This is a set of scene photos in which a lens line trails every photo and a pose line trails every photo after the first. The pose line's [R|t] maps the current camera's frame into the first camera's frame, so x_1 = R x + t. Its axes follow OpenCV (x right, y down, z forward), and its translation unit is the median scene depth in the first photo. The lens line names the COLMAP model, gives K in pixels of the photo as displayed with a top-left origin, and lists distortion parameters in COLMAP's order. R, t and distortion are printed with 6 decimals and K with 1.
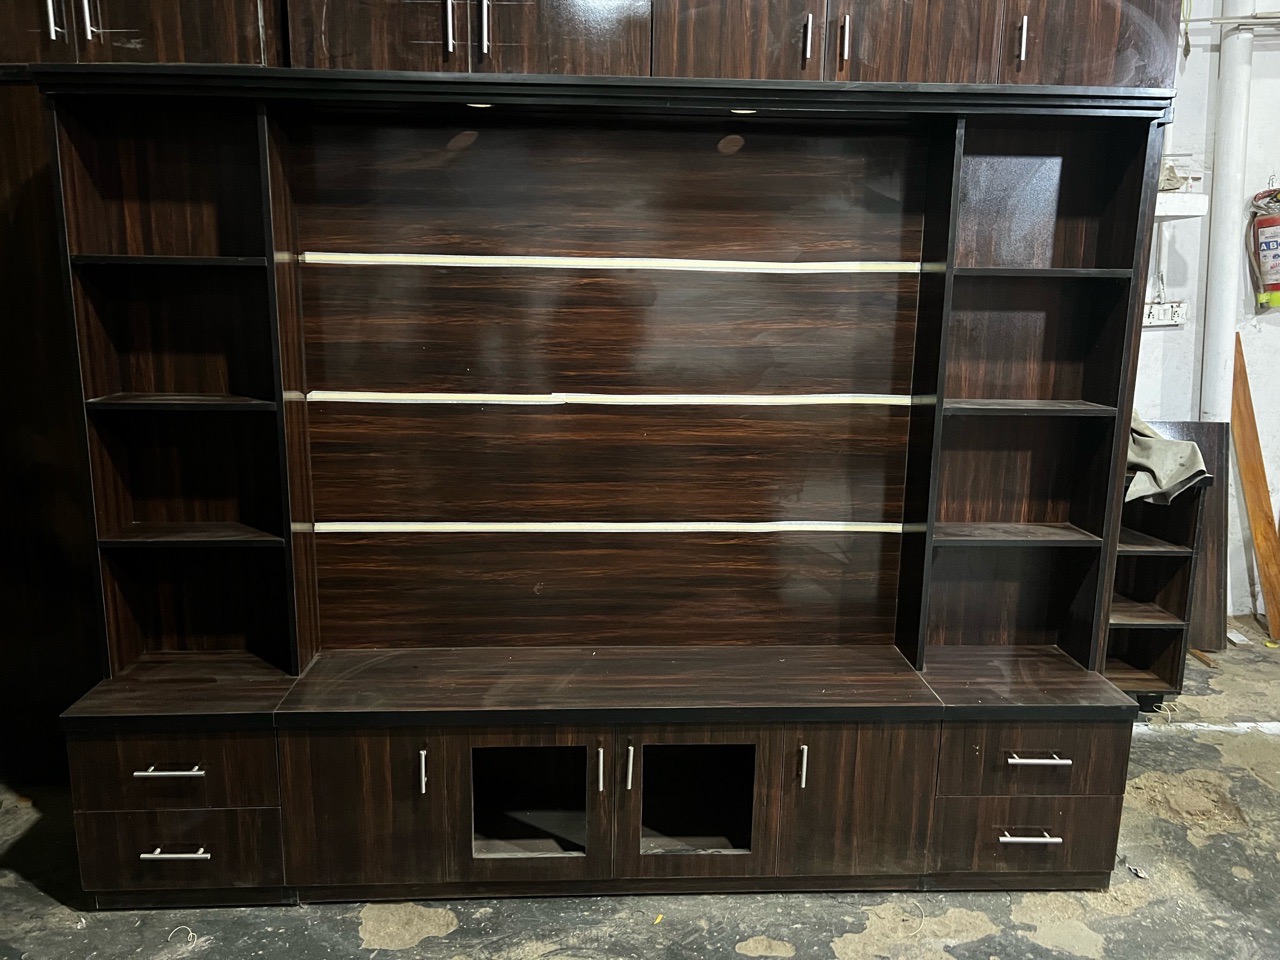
lens RADIAL K [[960.2, 0, 641.2], [0, 960.2, 476.3], [0, 0, 1]] dist [0.036820, -0.042435]
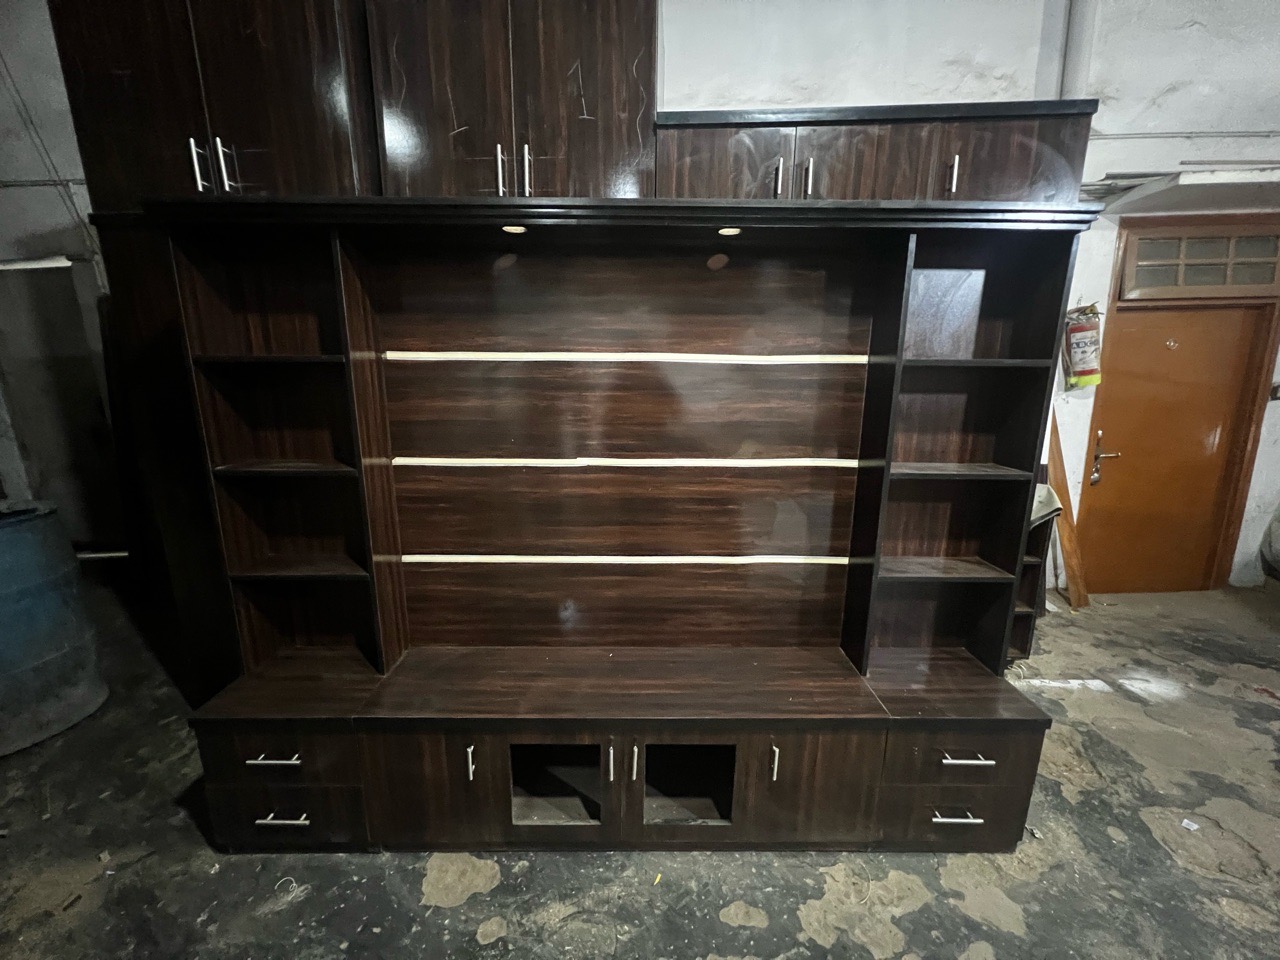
lens RADIAL K [[505.9, 0, 640.0], [0, 505.9, 480.0], [0, 0, 1]] dist [-0.002483, -0.000396]
pose [[0.999091, 0.002561, -0.042556, 0.020364], [-0.002004, 0.999912, 0.013111, -0.067556], [0.042585, -0.013014, 0.999008, 0.329012]]
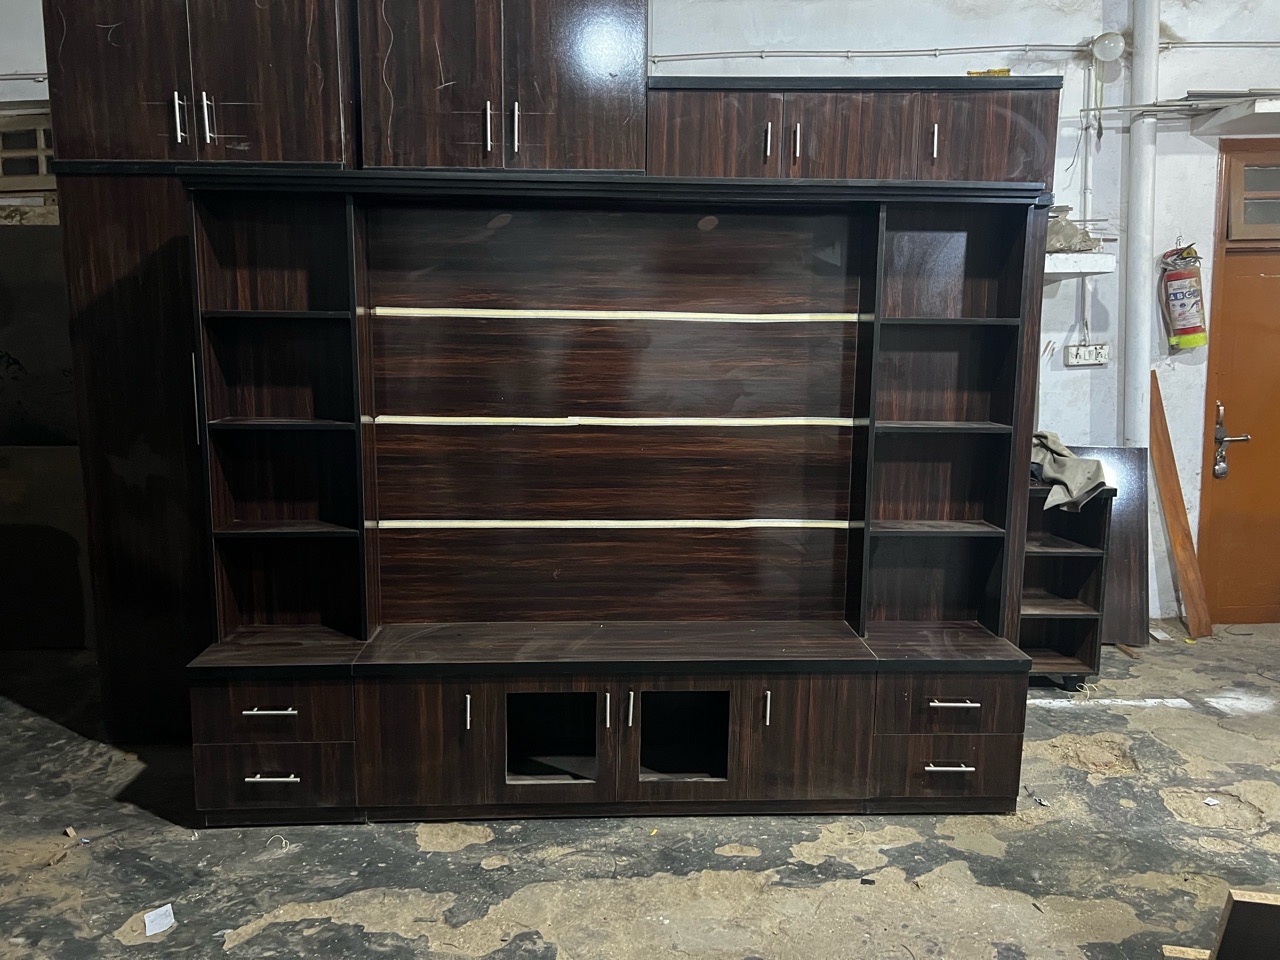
lens RADIAL K [[960.2, 0, 641.2], [0, 960.2, 476.3], [0, 0, 1]] dist [0.036820, -0.042435]
pose [[0.999996, -0.002978, 0.000347, 0.002384], [0.002991, 0.998962, -0.045445, 0.050073], [-0.000211, 0.045446, 0.998967, -0.261372]]
